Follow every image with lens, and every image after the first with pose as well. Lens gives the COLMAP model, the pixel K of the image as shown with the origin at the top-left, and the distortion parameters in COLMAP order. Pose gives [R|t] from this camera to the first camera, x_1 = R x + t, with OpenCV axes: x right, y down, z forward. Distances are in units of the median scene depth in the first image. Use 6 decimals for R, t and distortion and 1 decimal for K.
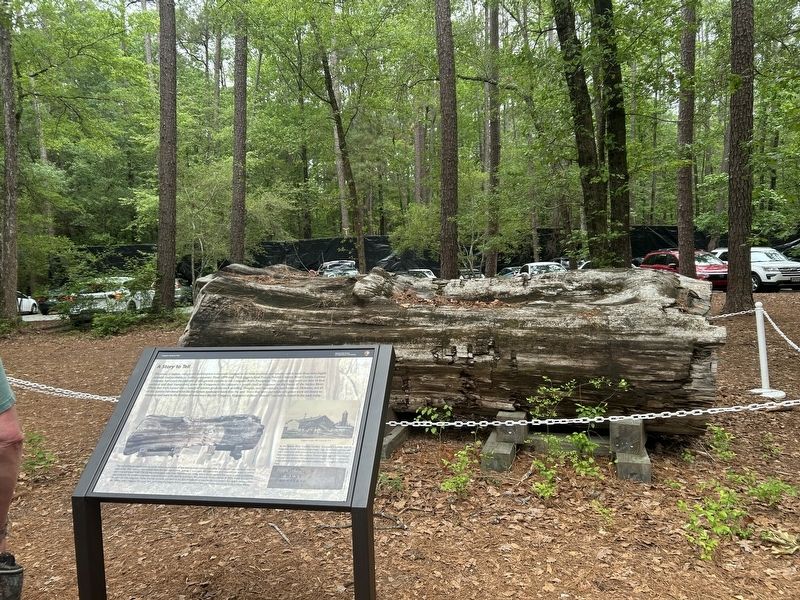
lens RADIAL K [[611.6, 0, 406.3], [0, 611.6, 295.6], [0, 0, 1]] dist [0.044970, -0.045231]
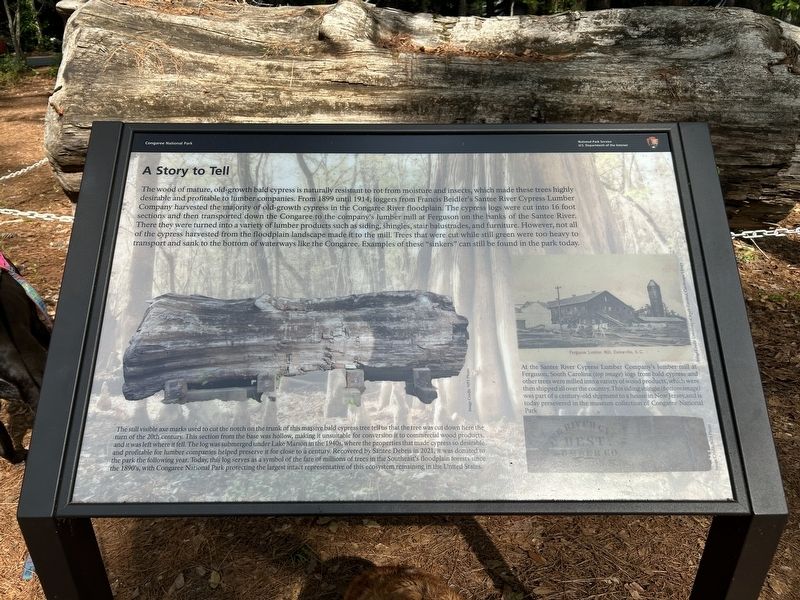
lens RADIAL K [[611.6, 0, 401.5], [0, 611.6, 300.5], [0, 0, 1]] dist [0.044970, -0.045231]
pose [[0.978295, -0.051272, 0.200773, -0.340068], [-0.026408, 0.930156, 0.366213, 0.041638], [-0.205527, -0.363566, 0.908613, 0.585443]]
